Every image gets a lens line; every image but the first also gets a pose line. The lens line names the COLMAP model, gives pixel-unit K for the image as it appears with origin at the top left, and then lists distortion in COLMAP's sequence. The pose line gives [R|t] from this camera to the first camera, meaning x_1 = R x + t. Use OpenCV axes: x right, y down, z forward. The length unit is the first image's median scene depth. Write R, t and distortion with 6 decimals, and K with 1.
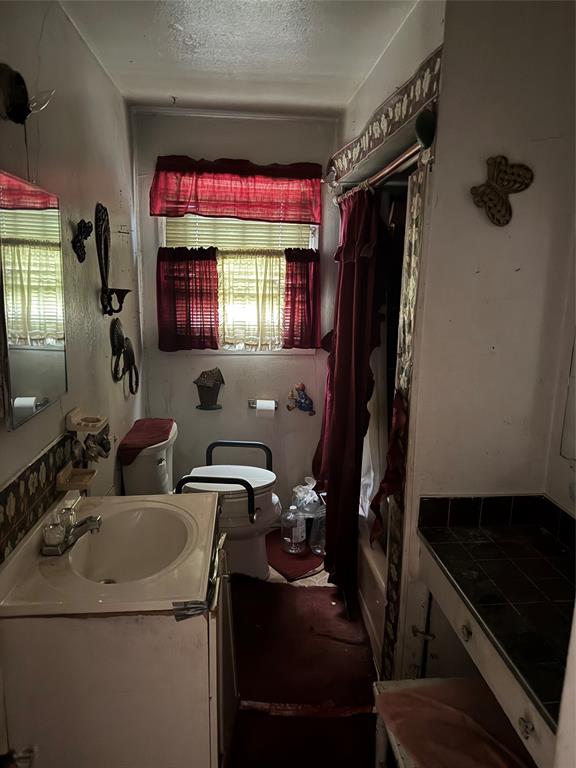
lens RADIAL K [[529.3, 0, 288.0], [0, 529.3, 384.0], [0, 0, 1]] dist [0.092809, -0.157796]
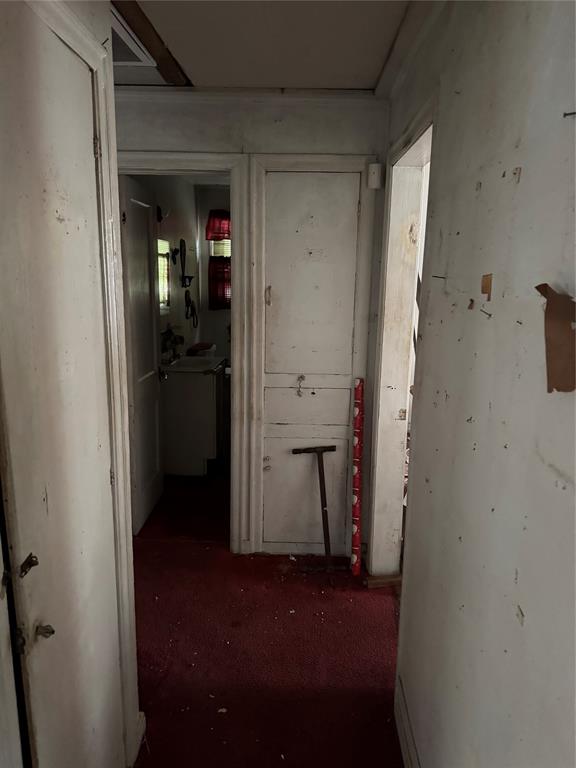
lens RADIAL K [[529.3, 0, 288.0], [0, 529.3, 384.0], [0, 0, 1]] dist [0.092809, -0.157796]
pose [[0.992131, 0.024702, -0.122743, 0.335395], [-0.023920, 0.999683, 0.007841, 0.217595], [0.122898, -0.004843, 0.992407, -1.030744]]
